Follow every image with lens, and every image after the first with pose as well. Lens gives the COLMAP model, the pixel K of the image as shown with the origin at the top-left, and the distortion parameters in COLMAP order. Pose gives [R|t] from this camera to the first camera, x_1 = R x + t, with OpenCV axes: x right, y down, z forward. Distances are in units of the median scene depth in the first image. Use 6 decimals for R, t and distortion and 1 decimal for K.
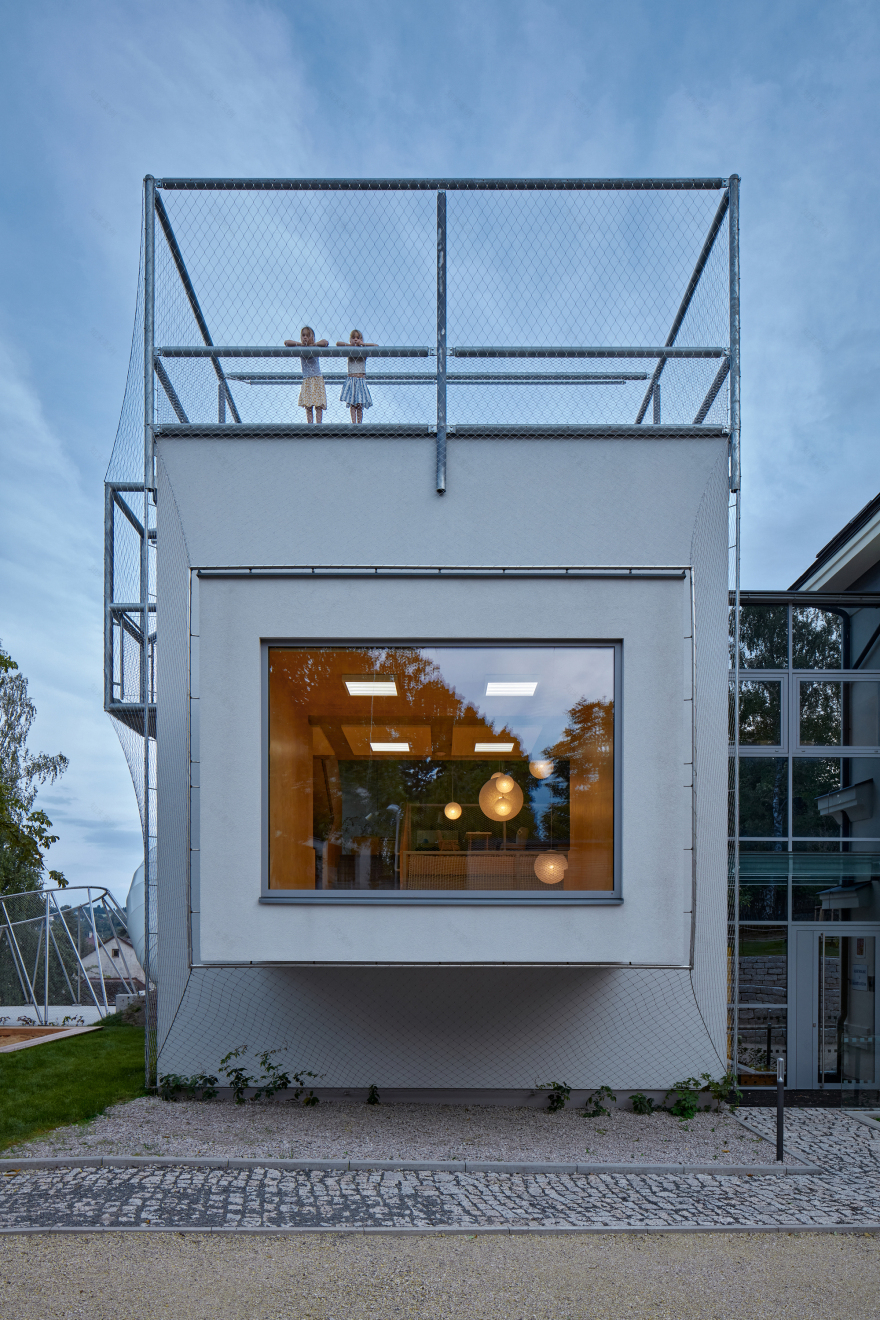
lens RADIAL K [[882.3, 0, 438.5], [0, 882.3, 659.8], [0, 0, 1]] dist [-0.007803, 0.001371]
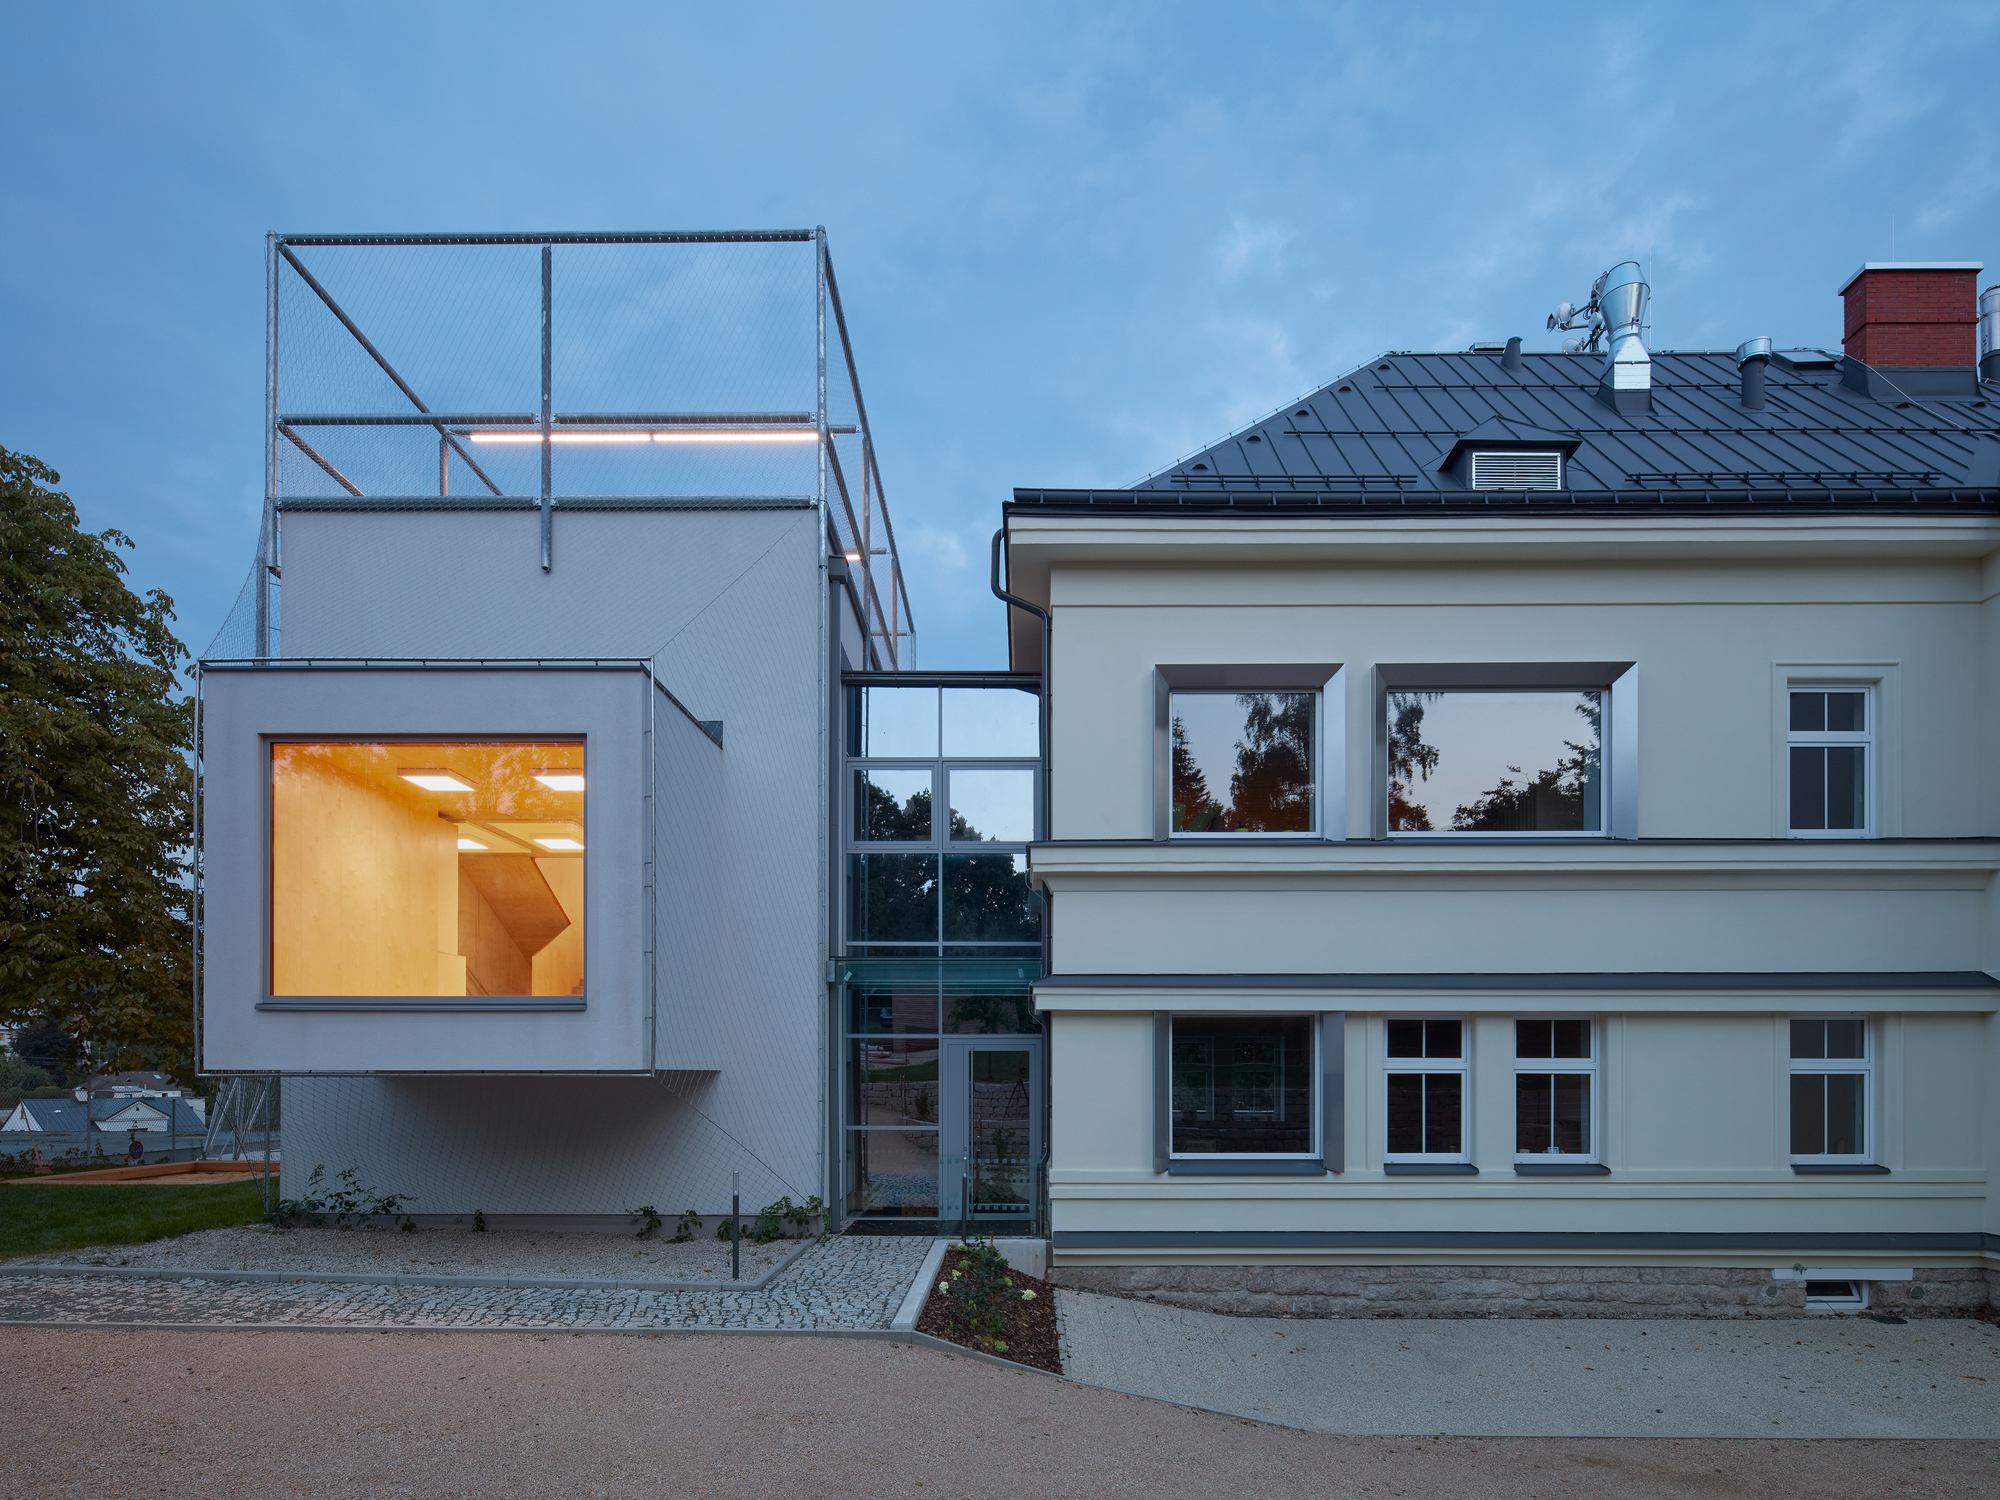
lens RADIAL K [[969.9, 0, 997.4], [0, 969.9, 749.2], [0, 0, 1]] dist [0.002711, -0.001549]
pose [[0.999966, -0.001872, -0.008041, 0.485868], [0.001826, 0.999982, -0.005766, 0.006112], [0.008052, 0.005751, 0.999951, -0.017587]]
